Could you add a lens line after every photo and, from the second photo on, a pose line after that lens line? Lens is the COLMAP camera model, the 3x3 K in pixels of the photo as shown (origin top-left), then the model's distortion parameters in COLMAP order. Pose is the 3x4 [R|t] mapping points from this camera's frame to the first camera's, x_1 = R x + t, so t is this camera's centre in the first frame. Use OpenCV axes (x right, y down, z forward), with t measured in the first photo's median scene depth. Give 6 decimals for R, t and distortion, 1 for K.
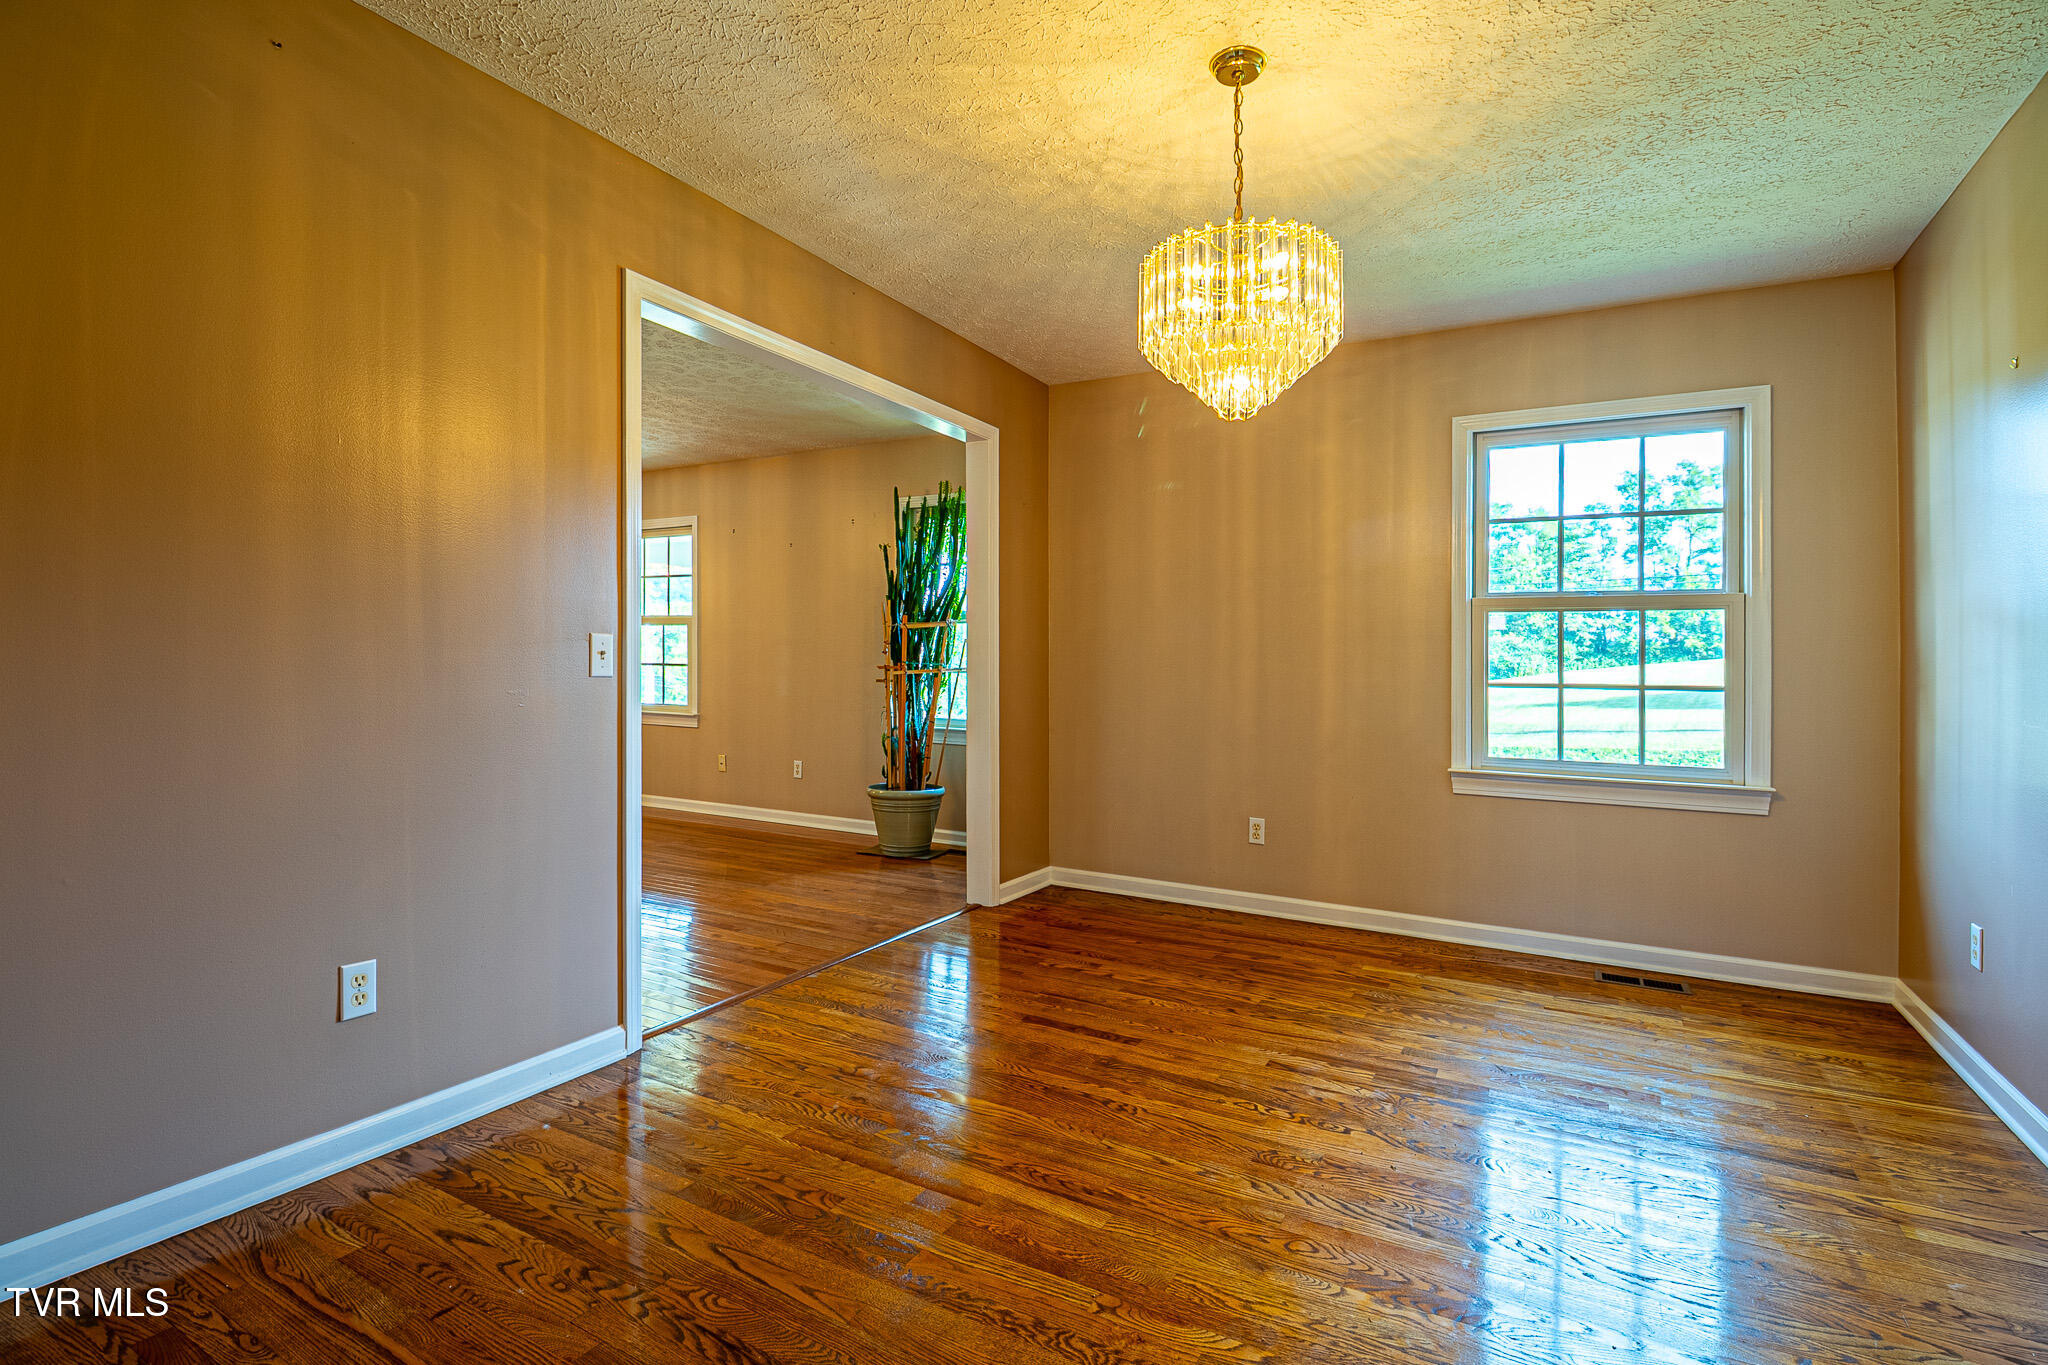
lens RADIAL K [[940.6, 0, 1024.0], [0, 940.6, 682.5], [0, 0, 1]] dist [-0.000635, -0.000250]
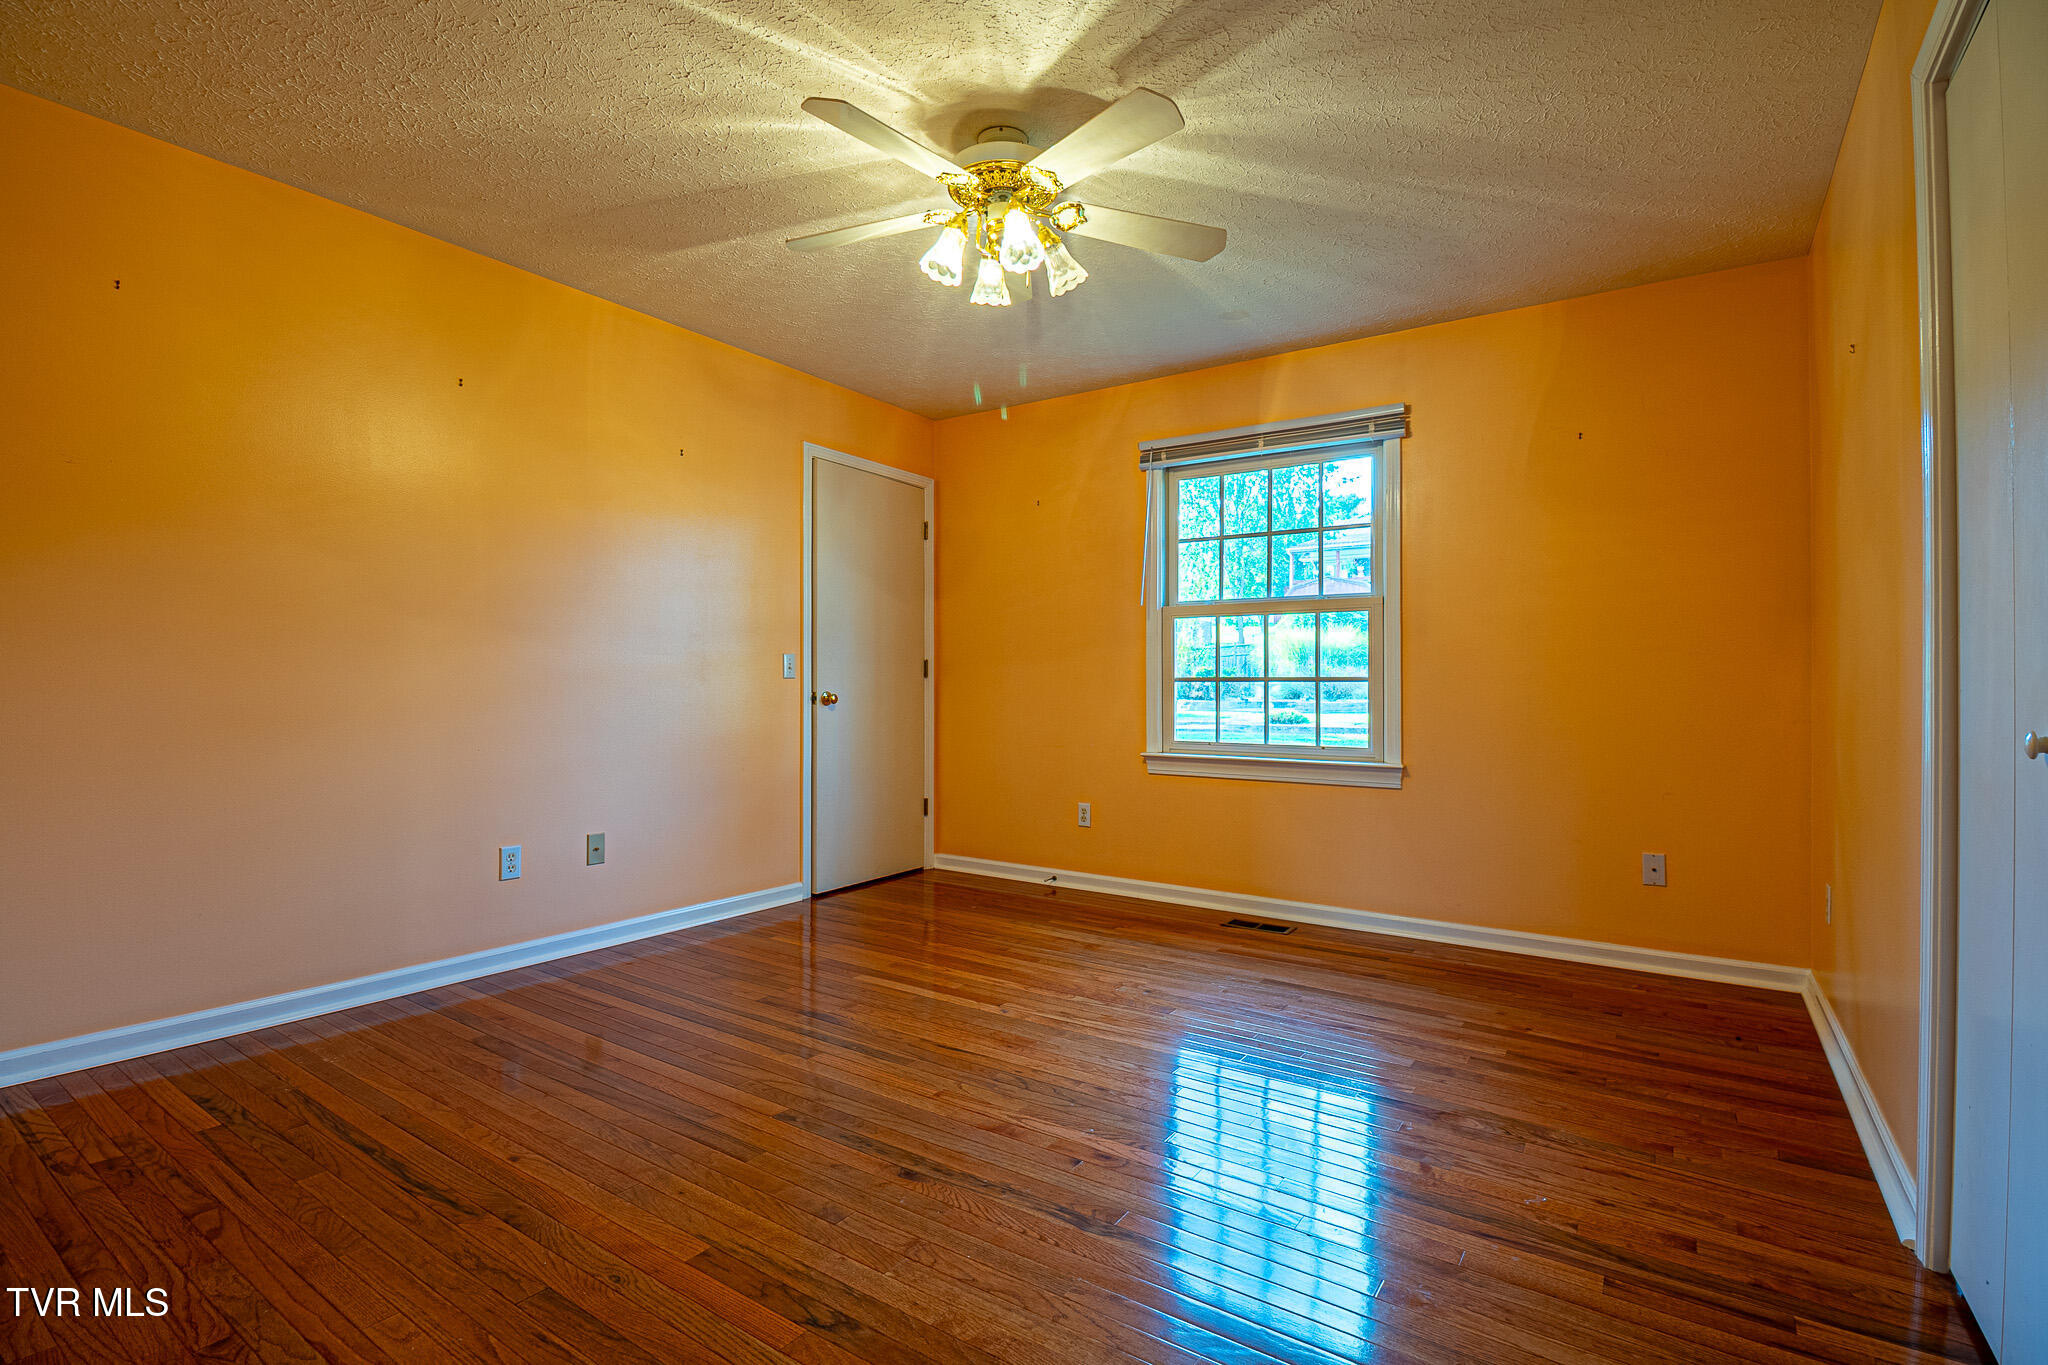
lens RADIAL K [[955.5, 0, 1019.0], [0, 955.5, 700.0], [0, 0, 1]] dist [0.002705, -0.015572]
pose [[0.997024, -0.008628, -0.076605, 0.356206], [0.009526, 0.999890, 0.011360, 0.011713], [0.076499, -0.012056, 0.996997, -0.182578]]
